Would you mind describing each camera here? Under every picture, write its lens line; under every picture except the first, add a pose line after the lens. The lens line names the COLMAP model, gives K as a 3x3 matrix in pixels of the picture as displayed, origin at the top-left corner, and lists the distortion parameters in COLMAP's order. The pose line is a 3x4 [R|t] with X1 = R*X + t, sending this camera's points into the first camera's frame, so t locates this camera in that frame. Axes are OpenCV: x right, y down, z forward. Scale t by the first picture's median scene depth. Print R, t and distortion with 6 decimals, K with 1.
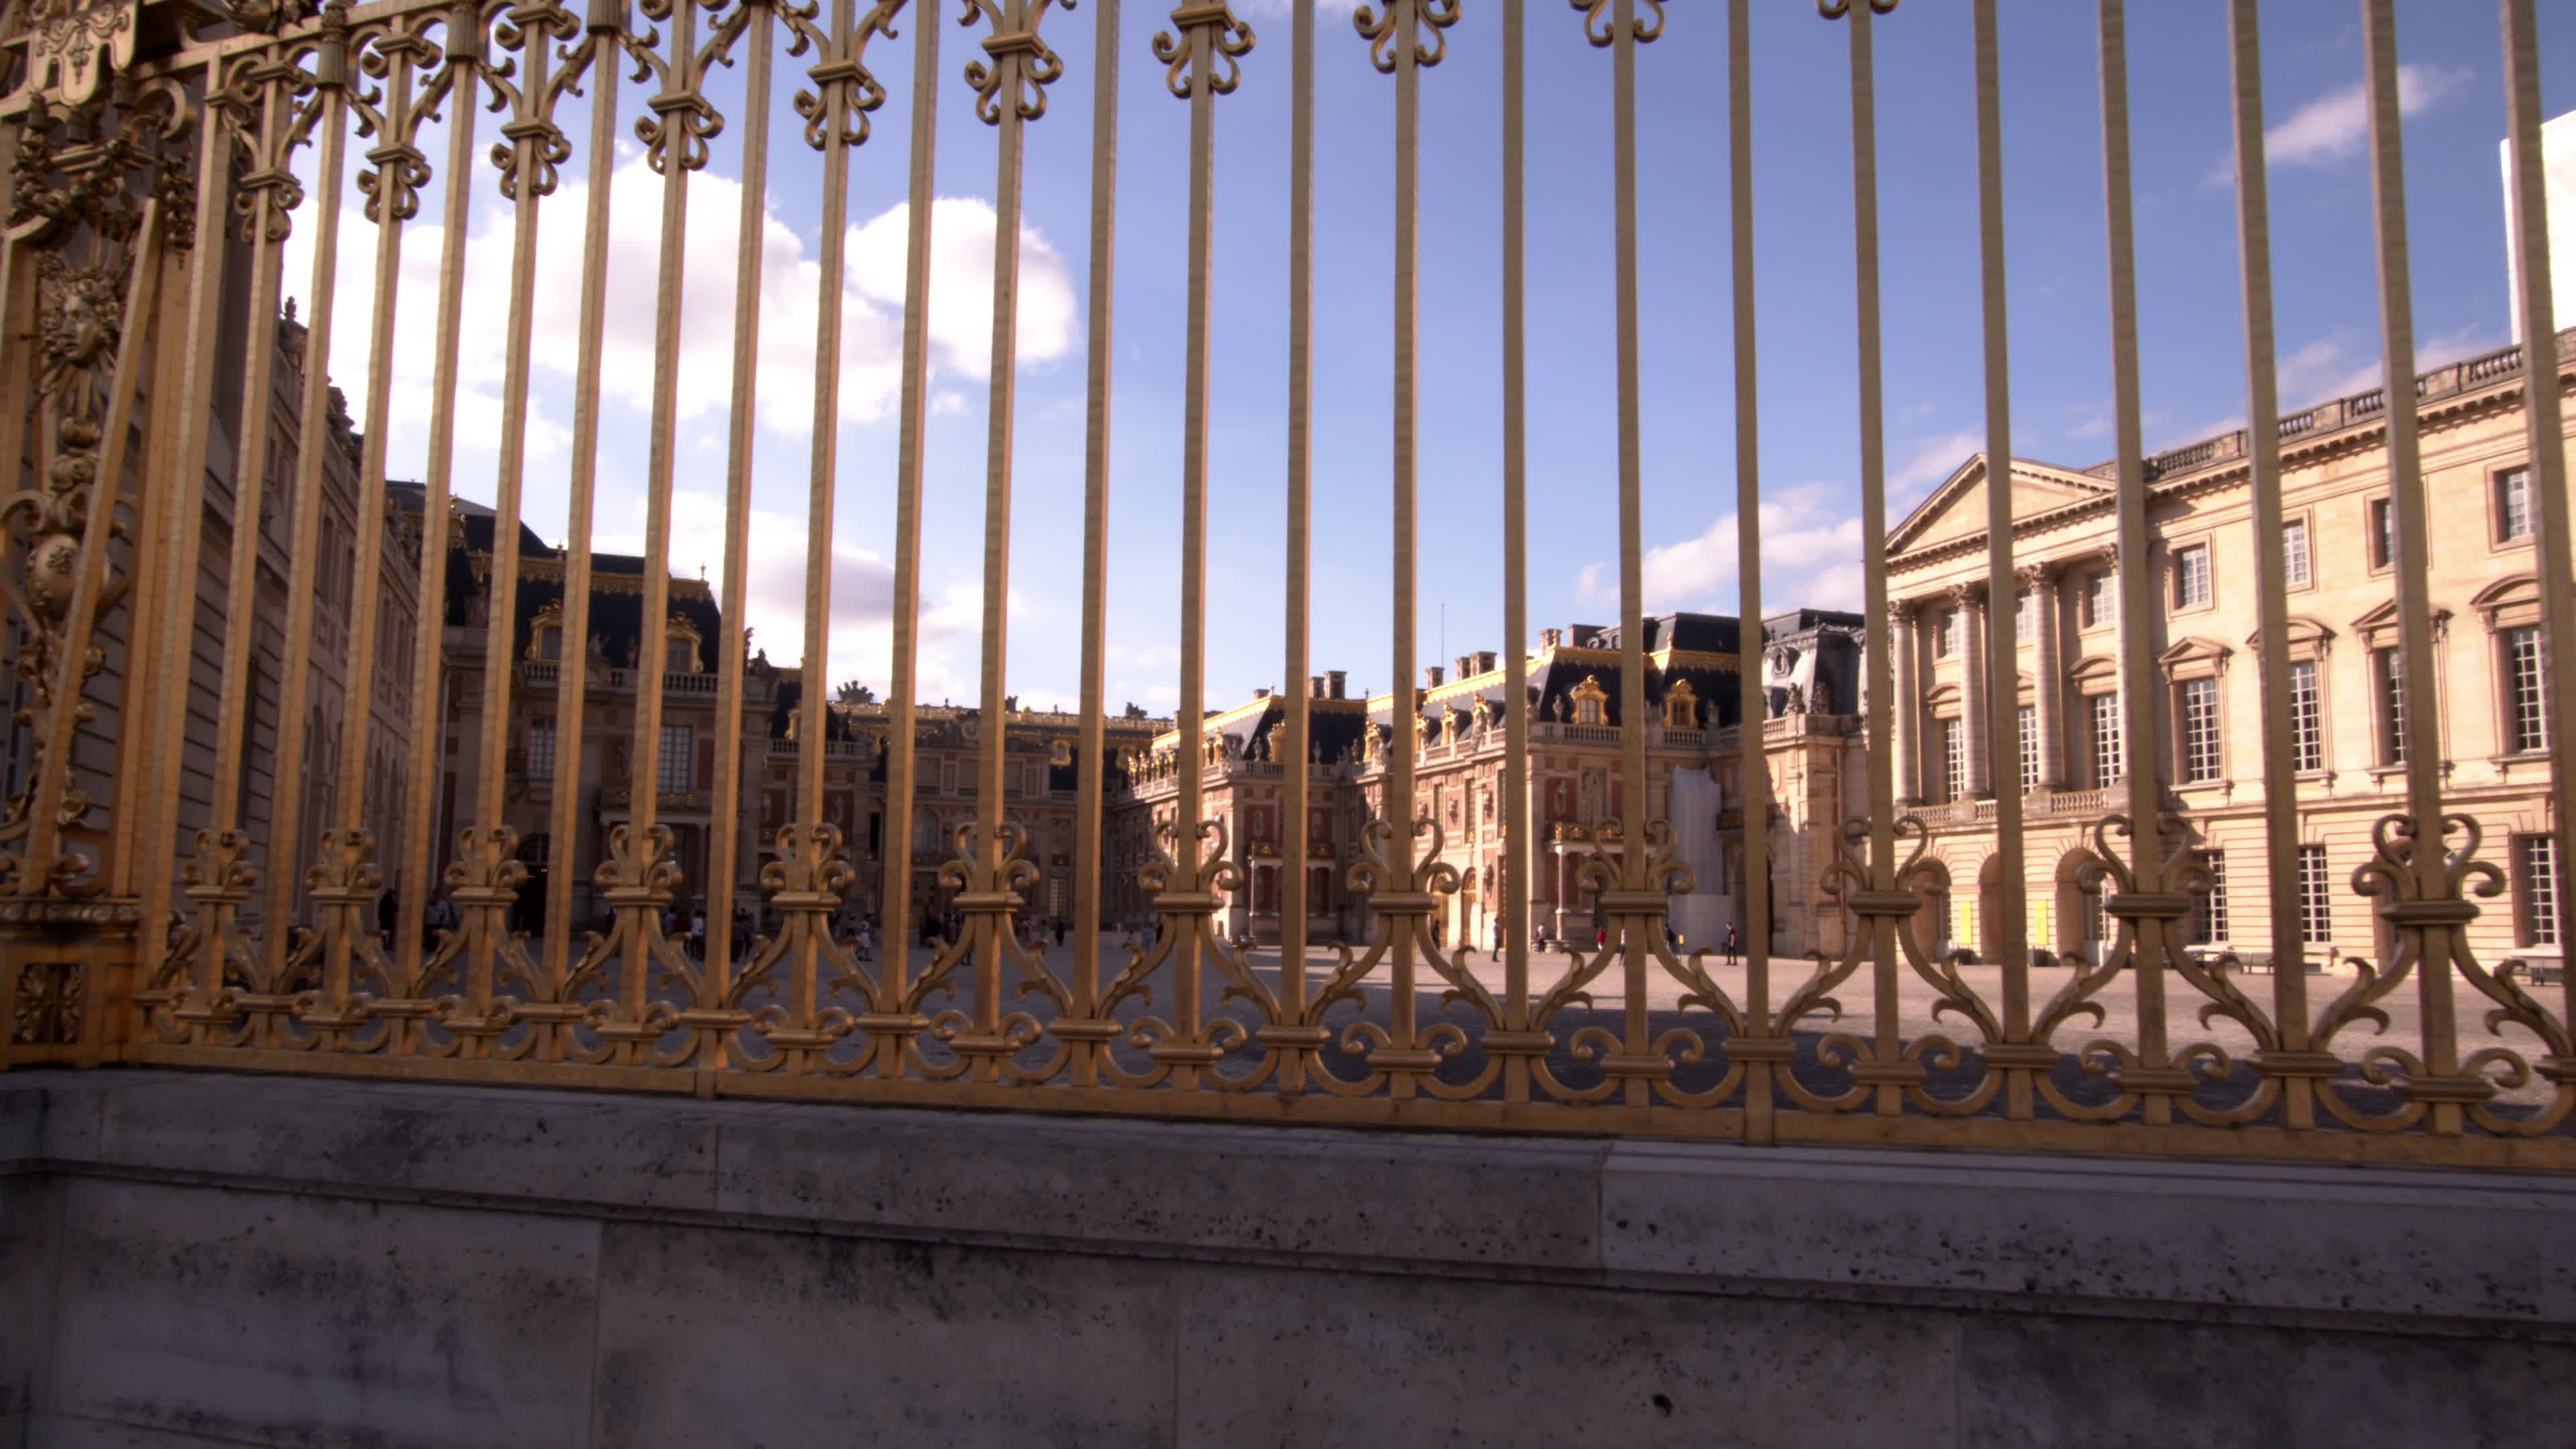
lens RADIAL K [[1888.6, 0, 1276.0], [0, 1888.6, 732.9], [0, 0, 1]] dist [0.104849, 0.006952]
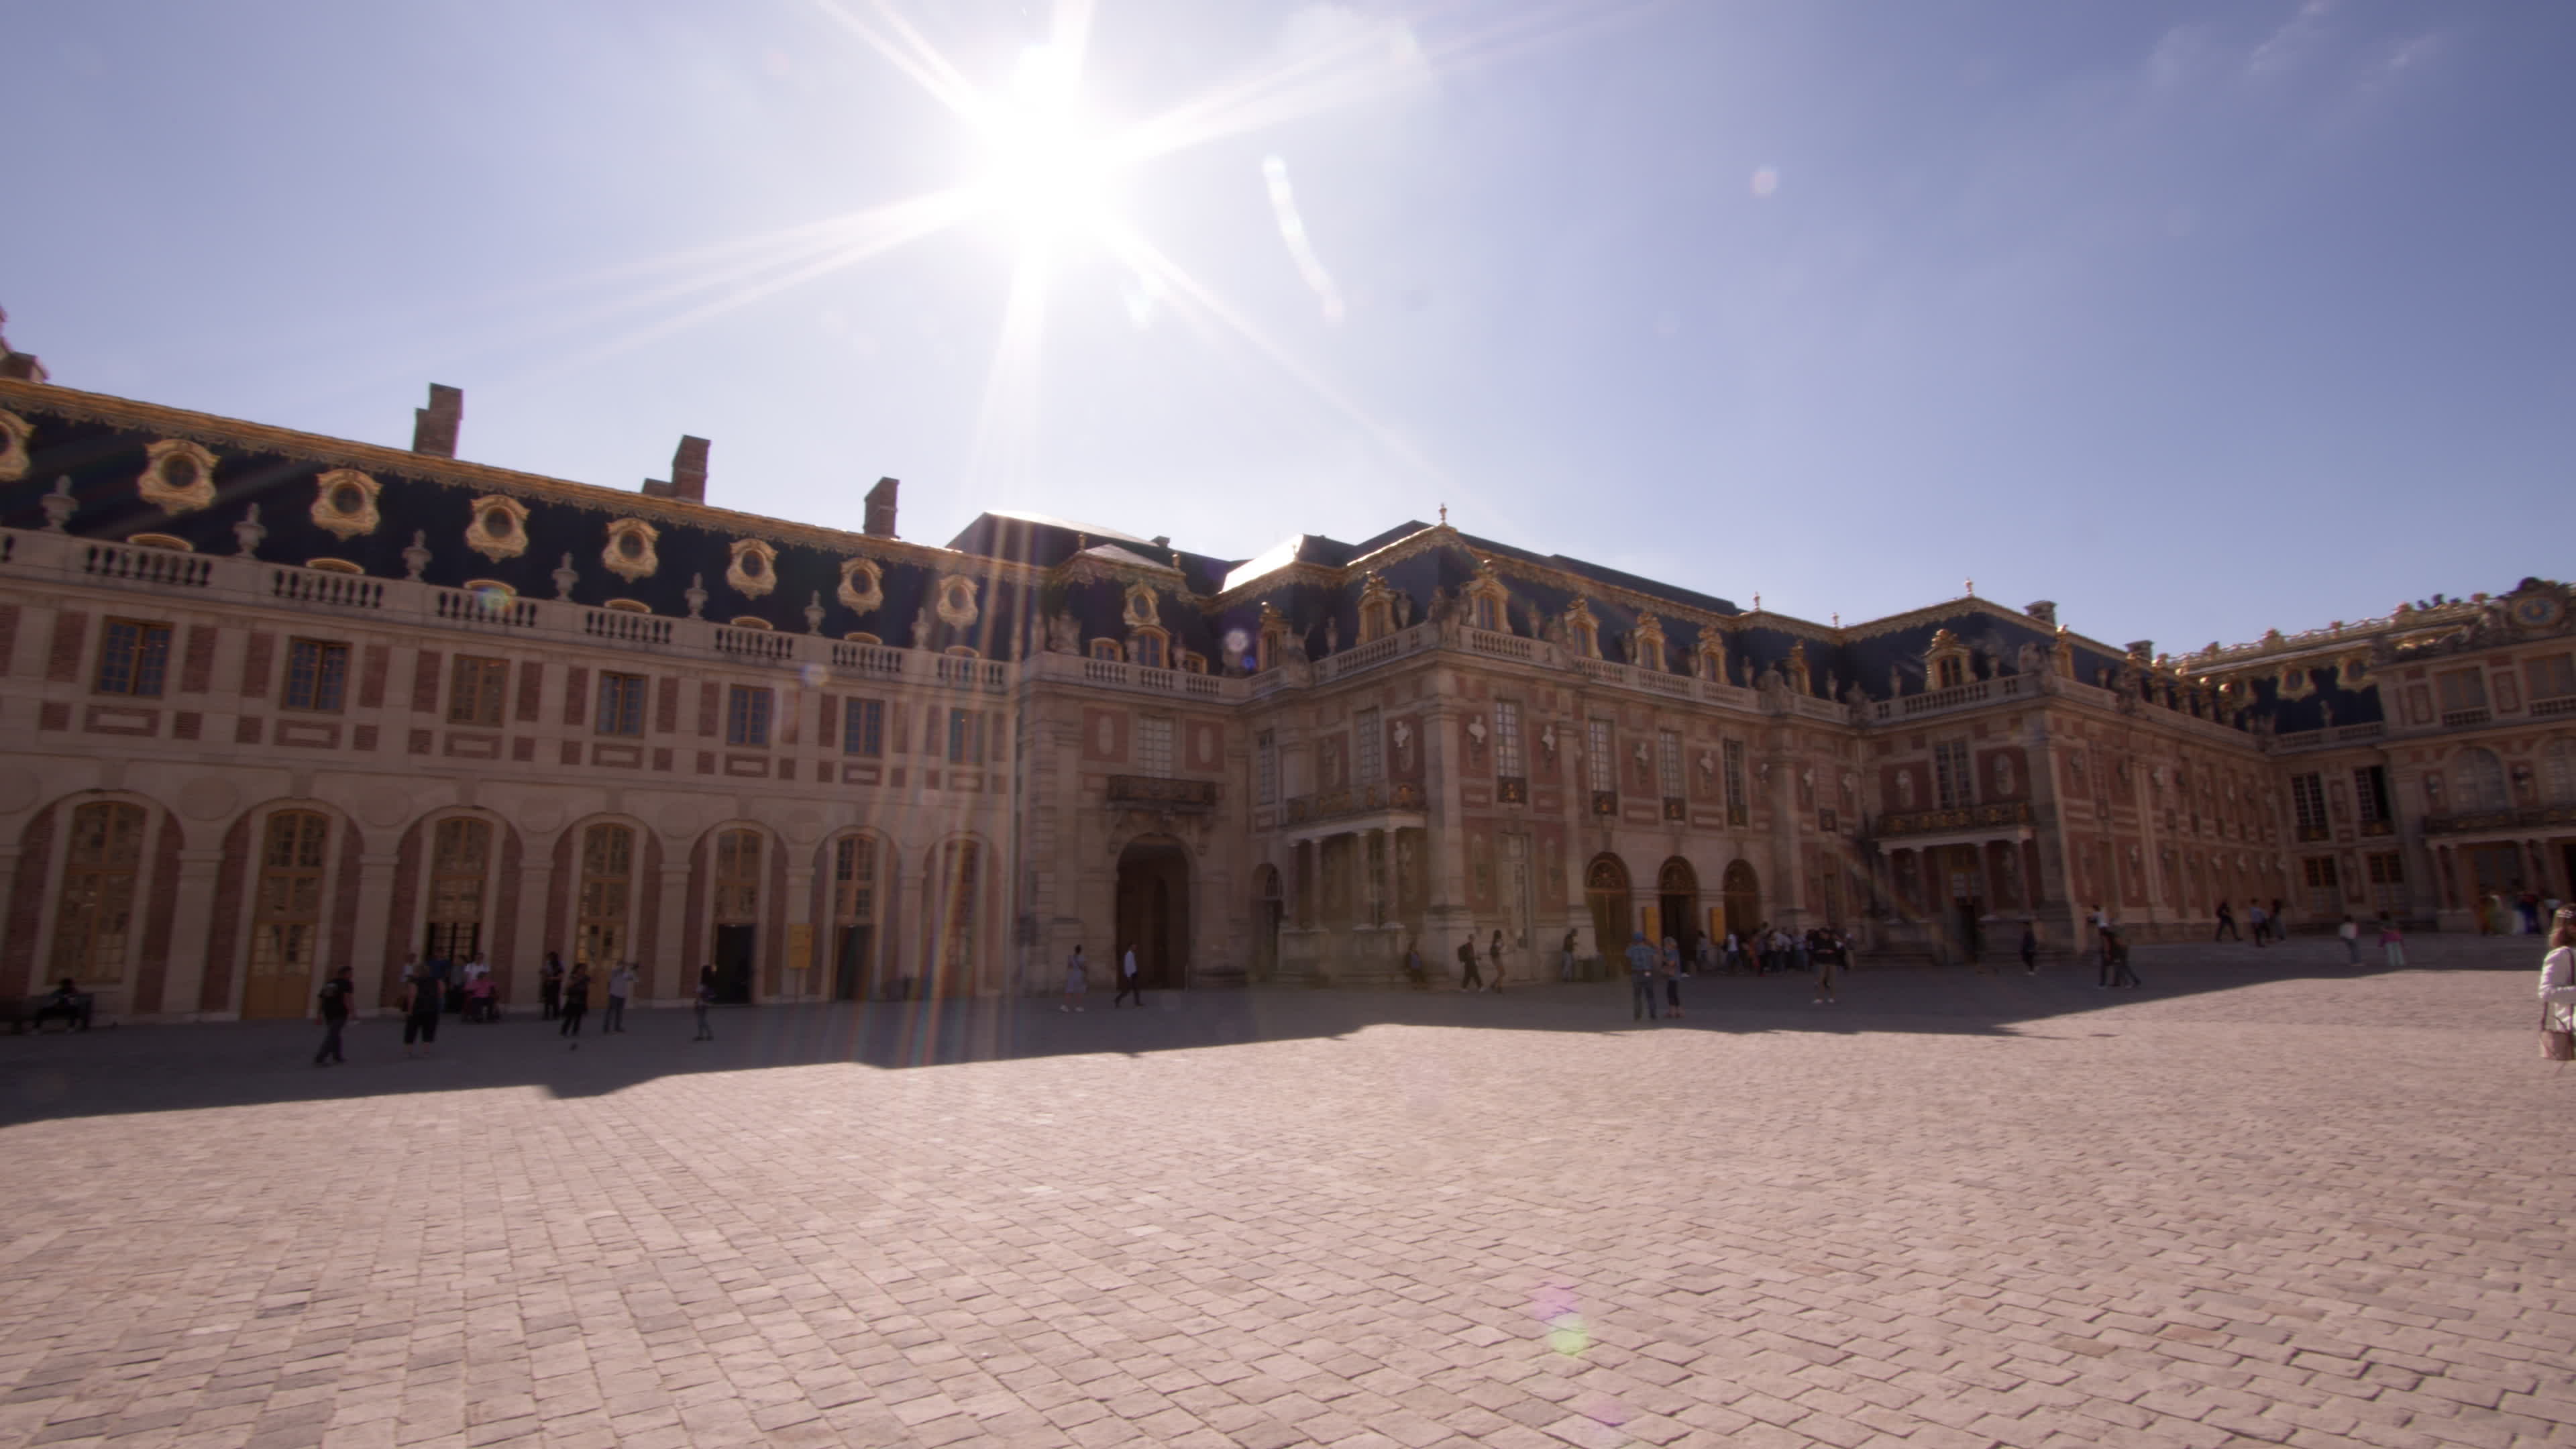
lens RADIAL K [[1154.9, 0, 1313.3], [0, 1154.9, 735.8], [0, 0, 1]] dist [-0.011980, 0.003249]
pose [[0.273046, -0.199880, -0.941007, 0.100807], [0.130113, 0.976862, -0.169742, 0.064735], [0.953161, -0.076090, 0.292735, 0.626218]]
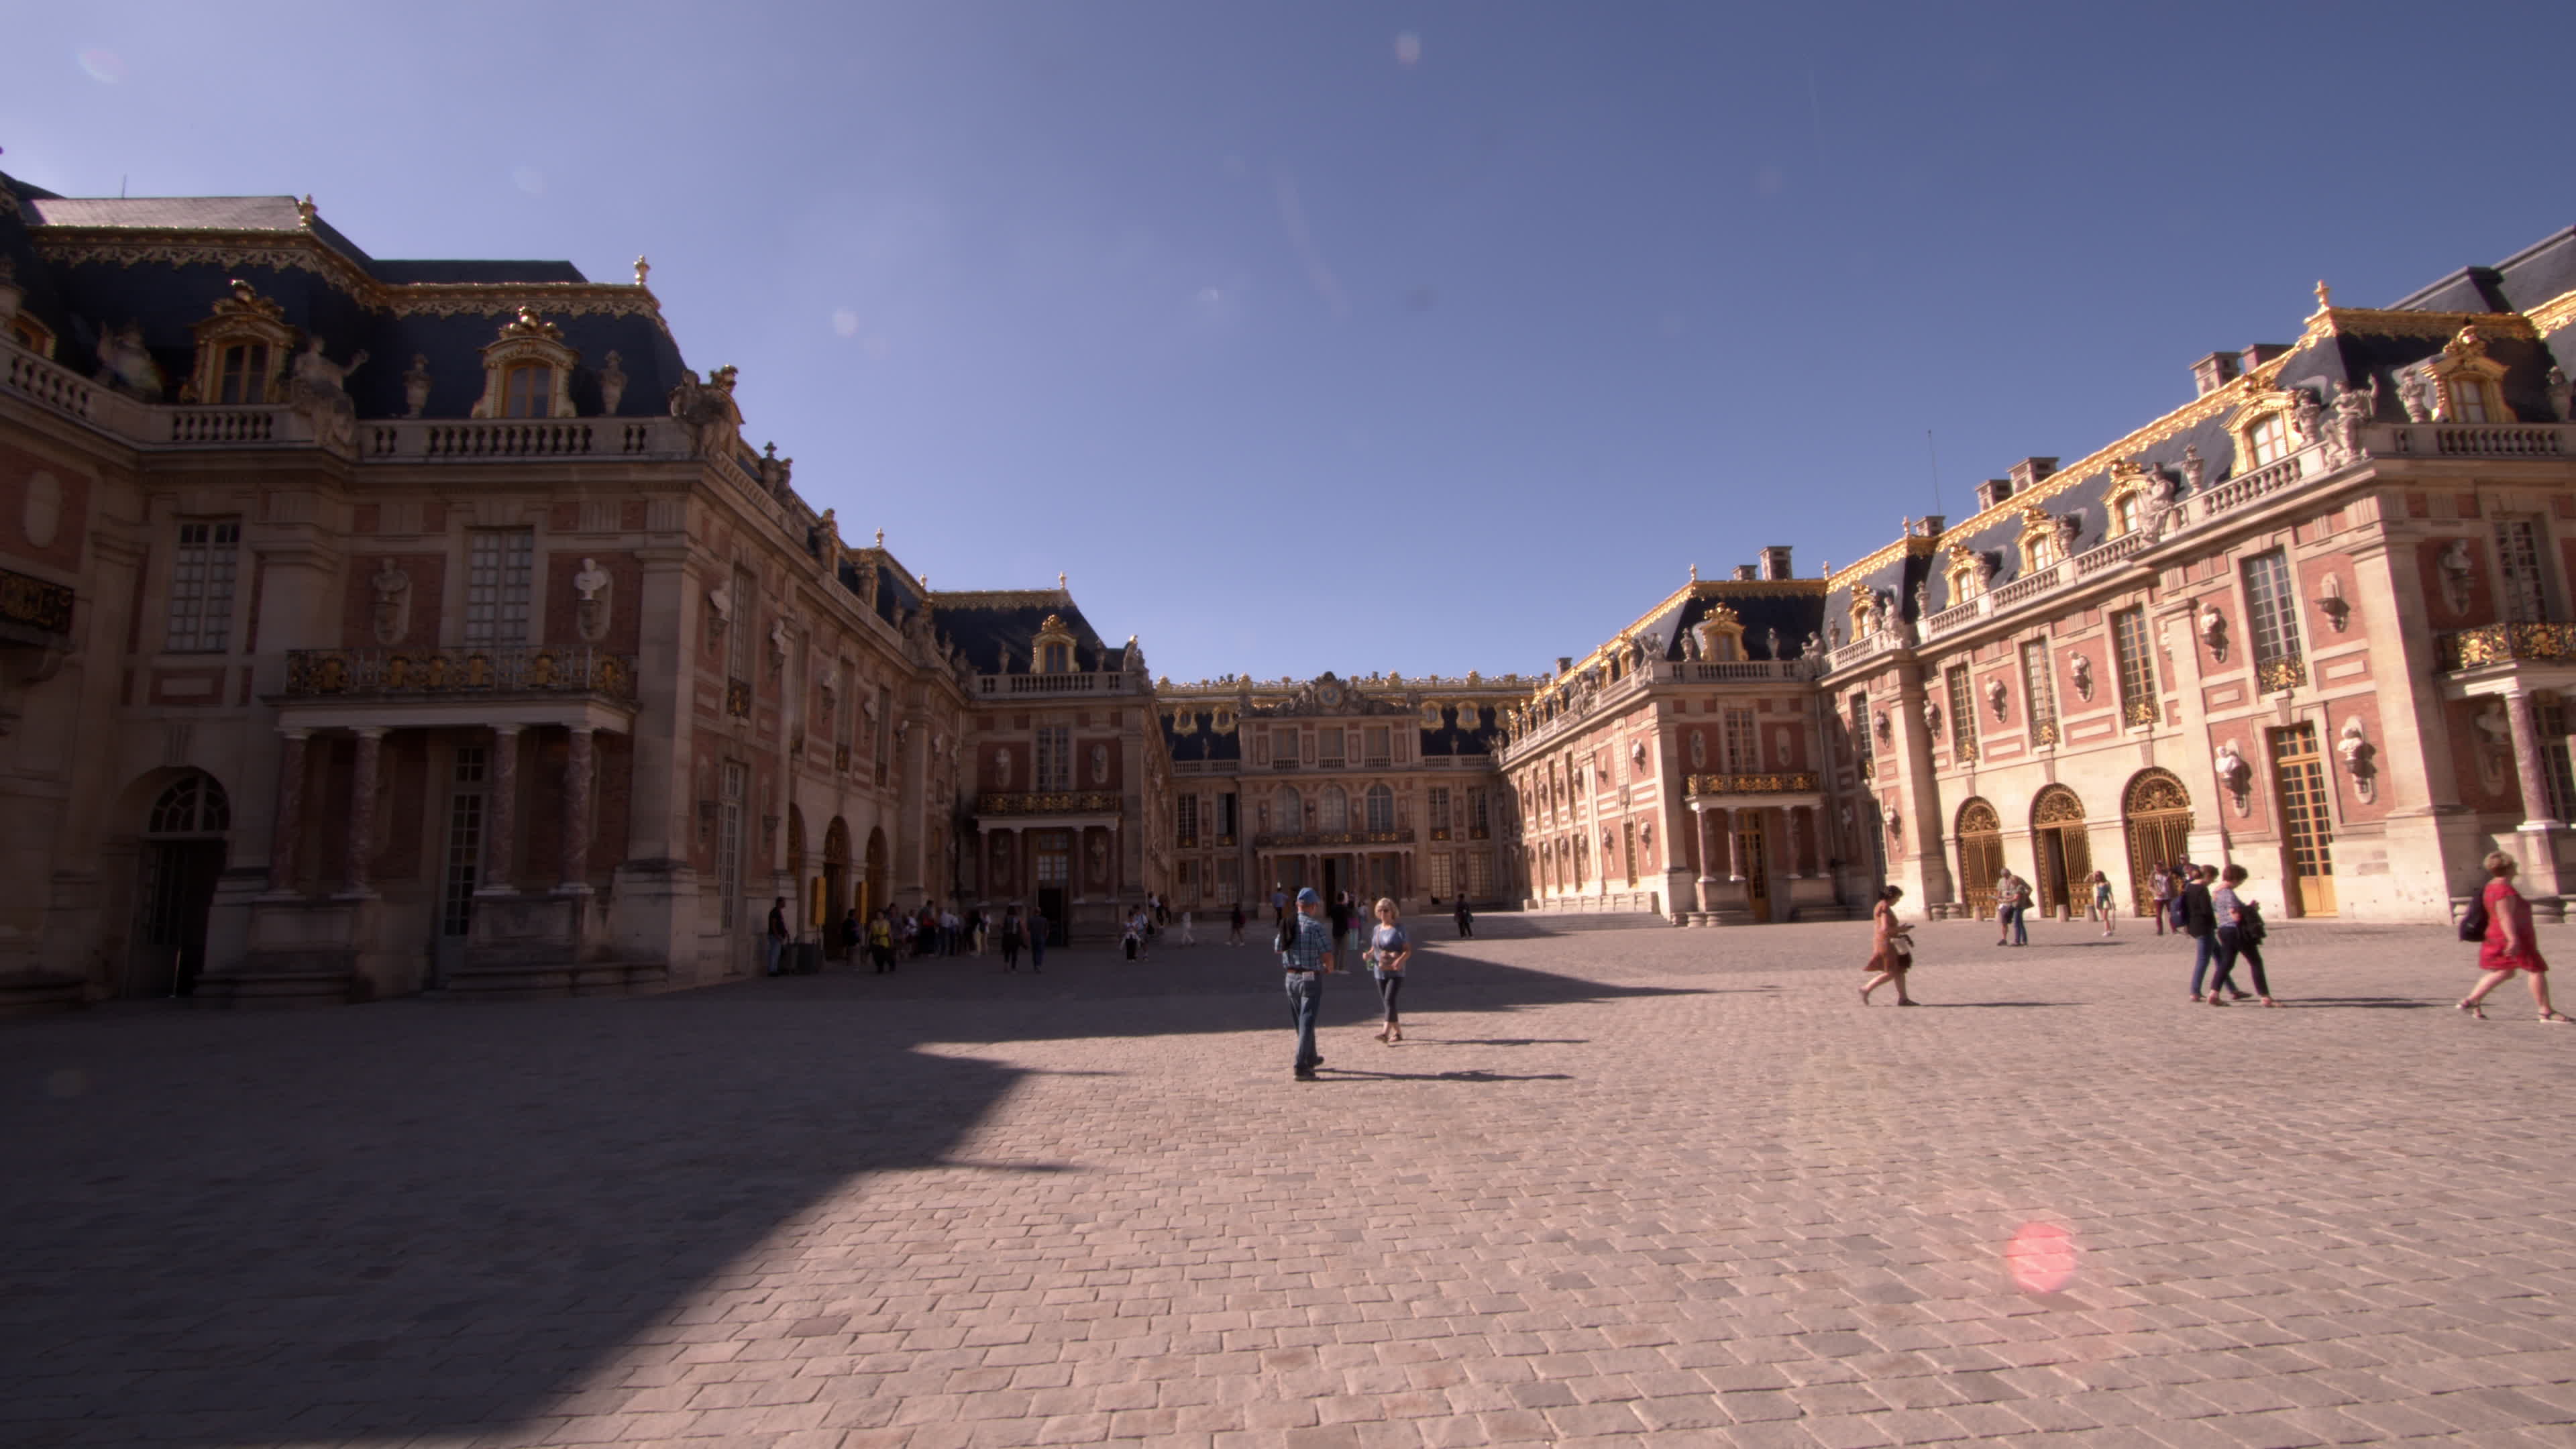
lens RADIAL K [[1154.9, 0, 1258.8], [0, 1154.9, 743.4], [0, 0, 1]] dist [-0.011980, 0.003249]
pose [[0.952038, -0.088023, -0.293045, -0.041680], [0.076622, 0.995797, -0.050184, 0.058862], [0.296231, 0.025323, 0.954781, 0.587662]]
